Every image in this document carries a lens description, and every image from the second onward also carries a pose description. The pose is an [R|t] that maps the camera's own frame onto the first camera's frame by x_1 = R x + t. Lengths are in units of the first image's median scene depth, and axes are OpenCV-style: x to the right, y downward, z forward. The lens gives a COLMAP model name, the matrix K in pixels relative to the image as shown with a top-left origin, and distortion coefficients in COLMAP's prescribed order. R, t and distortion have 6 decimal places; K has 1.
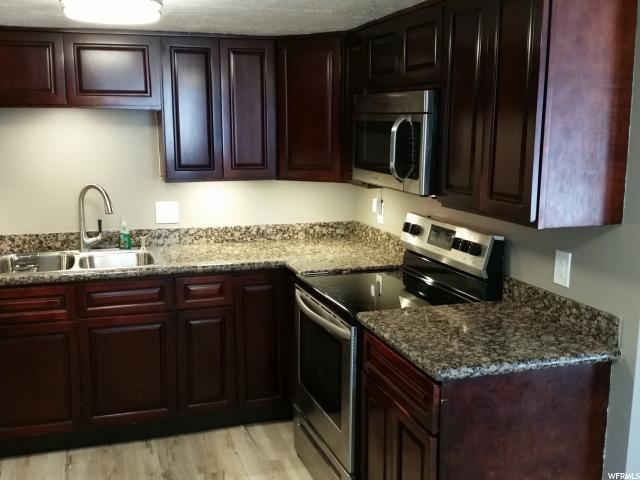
lens RADIAL K [[682.7, 0, 320.0], [0, 682.7, 240.0], [0, 0, 1]] dist [0.184565, -0.439945]
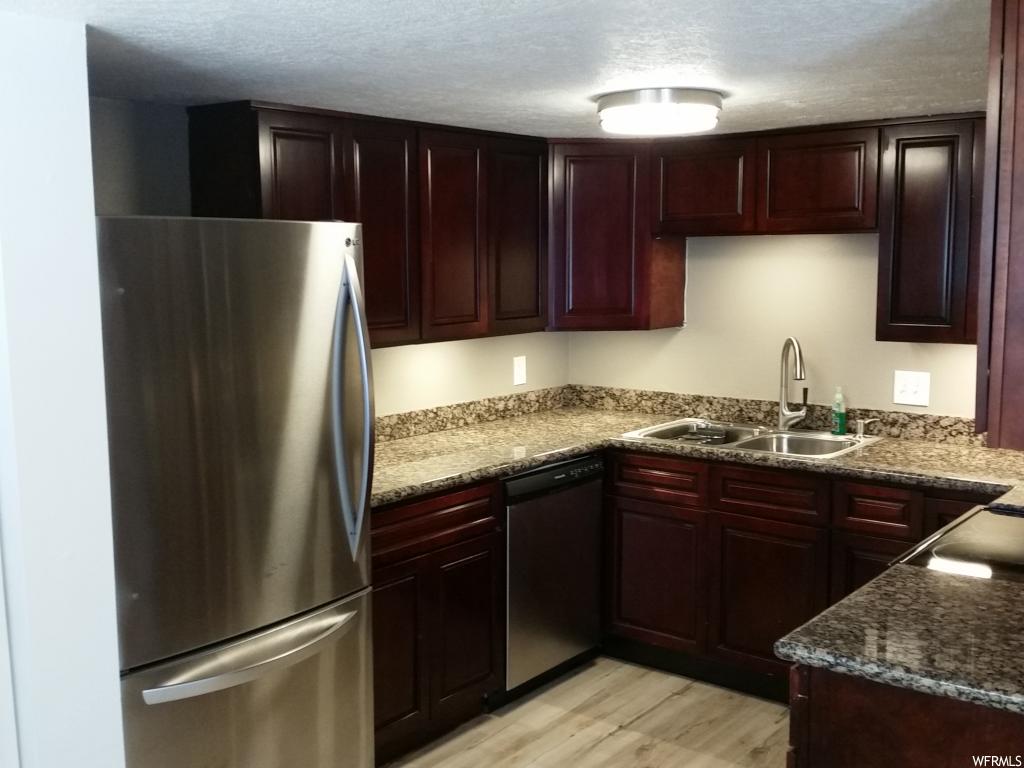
lens RADIAL K [[1092.3, 0, 512.0], [0, 1092.3, 384.0], [0, 0, 1]] dist [0.184565, -0.439945]
pose [[0.568303, 0.093350, -0.817507, 0.419687], [-0.129860, 0.991267, 0.022917, -0.019118], [0.812507, 0.093137, 0.575463, 0.091538]]
